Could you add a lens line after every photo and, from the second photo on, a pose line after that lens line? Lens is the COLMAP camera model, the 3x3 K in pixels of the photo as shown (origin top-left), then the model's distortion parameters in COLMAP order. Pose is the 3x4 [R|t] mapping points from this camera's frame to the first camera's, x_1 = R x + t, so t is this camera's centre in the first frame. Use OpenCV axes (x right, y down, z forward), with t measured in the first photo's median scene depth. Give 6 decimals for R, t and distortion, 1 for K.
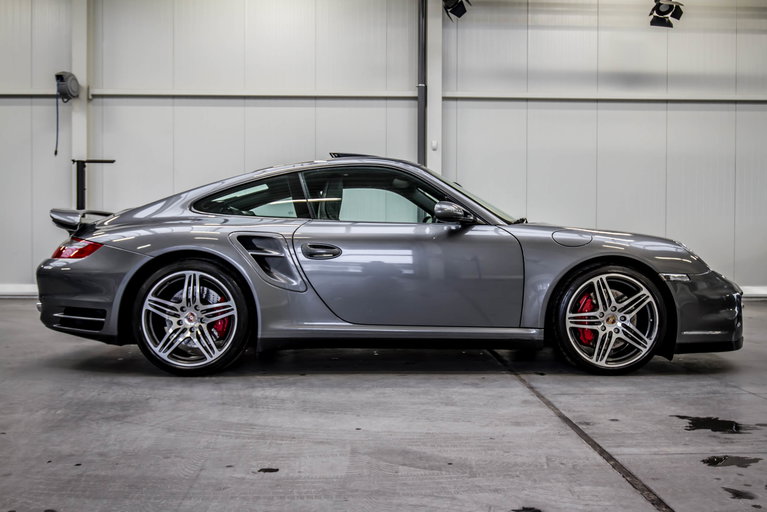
lens RADIAL K [[702.8, 0, 383.5], [0, 702.8, 256.0], [0, 0, 1]] dist [-0.012492, -0.008553]
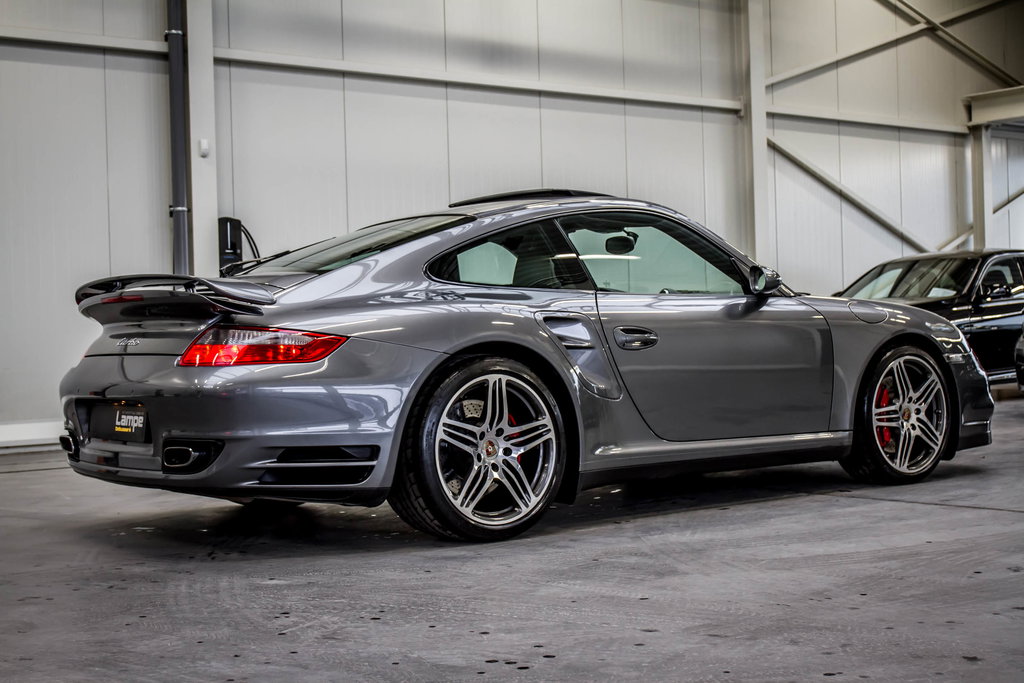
lens RADIAL K [[1516.0, 0, 512.0], [0, 1516.0, 341.5], [0, 0, 1]] dist [-0.036334, 0.085459]
pose [[0.796428, -0.029493, 0.604014, -1.078305], [0.037697, 0.999289, -0.000912, -0.006734], [-0.603558, 0.023496, 0.796973, -0.103573]]
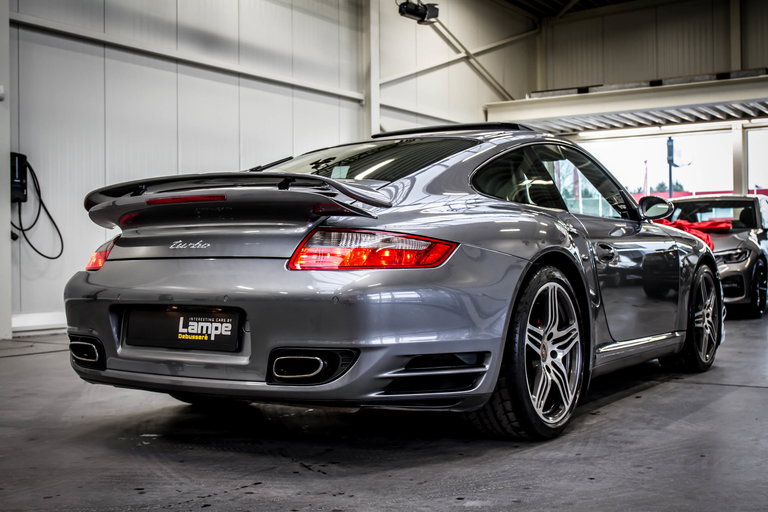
lens RADIAL K [[974.0, 0, 384.0], [0, 974.0, 256.0], [0, 0, 1]] dist [-0.077071, 0.028407]
pose [[0.550296, -0.008601, 0.834926, -1.138299], [0.021171, 0.999769, -0.003655, -0.004588], [-0.834701, 0.019687, 0.550351, 0.609036]]
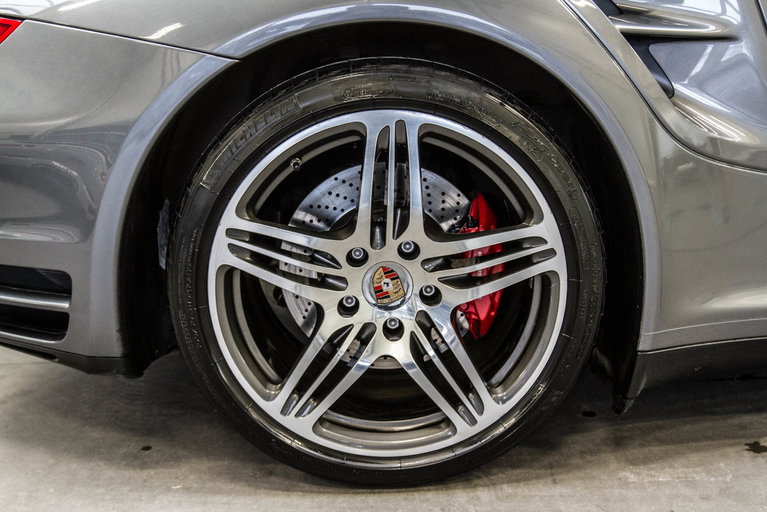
lens RADIAL K [[690.0, 0, 383.5], [0, 690.0, 256.0], [0, 0, 1]] dist [-0.003335, 0.004699]
pose [[0.999161, -0.040500, 0.006035, -0.275441], [0.037799, 0.968951, 0.244345, 0.011282], [-0.015744, -0.243912, 0.969670, 0.741090]]
